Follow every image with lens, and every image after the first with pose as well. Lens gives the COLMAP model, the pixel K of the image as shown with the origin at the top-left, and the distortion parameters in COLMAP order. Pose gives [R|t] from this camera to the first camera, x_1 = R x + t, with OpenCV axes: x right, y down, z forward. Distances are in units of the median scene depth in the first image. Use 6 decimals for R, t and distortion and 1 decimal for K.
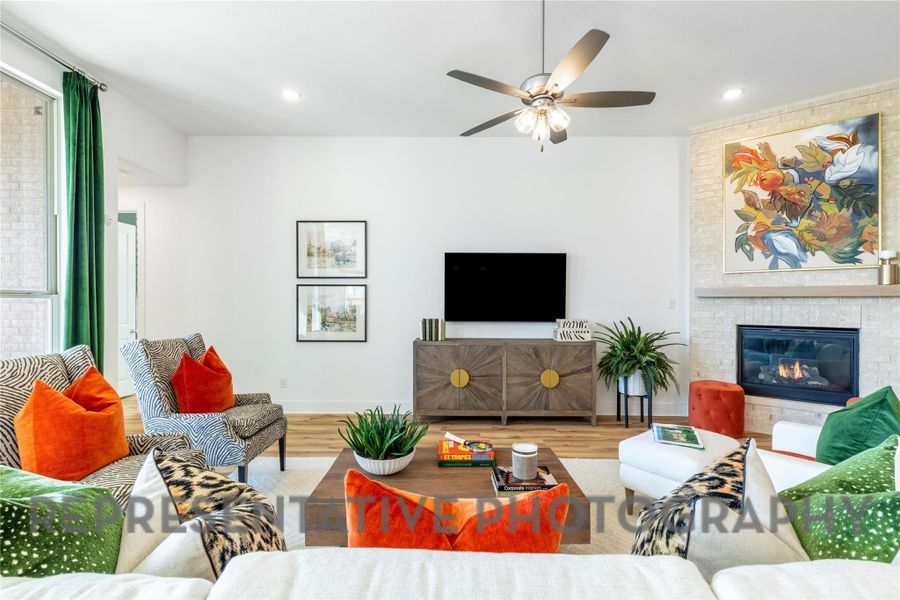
lens RADIAL K [[415.7, 0, 449.2], [0, 415.7, 304.4], [0, 0, 1]] dist [0.001438, 0.000277]
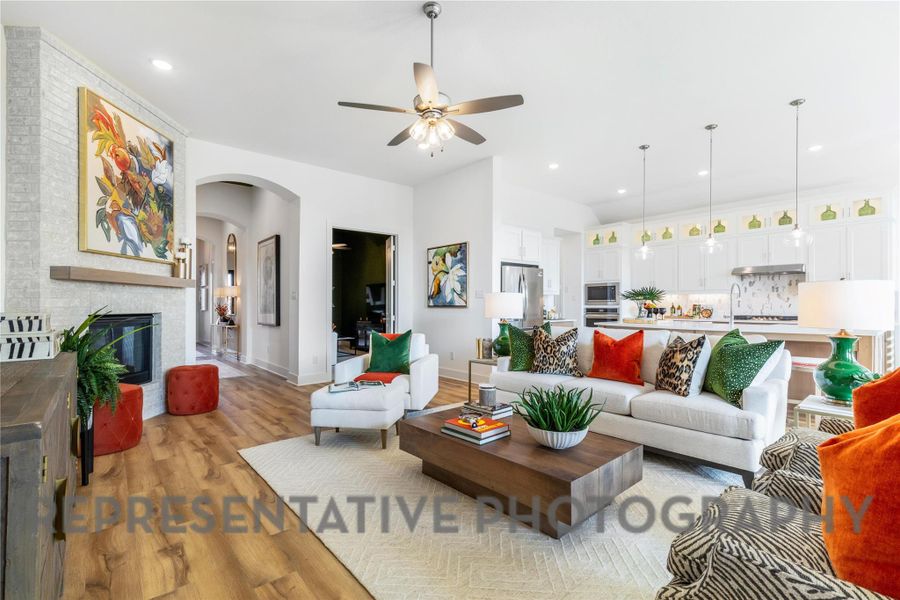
lens RADIAL K [[415.7, 0, 447.7], [0, 415.7, 303.0], [0, 0, 1]] dist [0.001438, 0.000277]
pose [[-0.651640, -0.001370, 0.758527, -0.426052], [-0.009742, 0.999931, -0.006563, 0.025642], [-0.758466, -0.011666, -0.651608, 1.066667]]
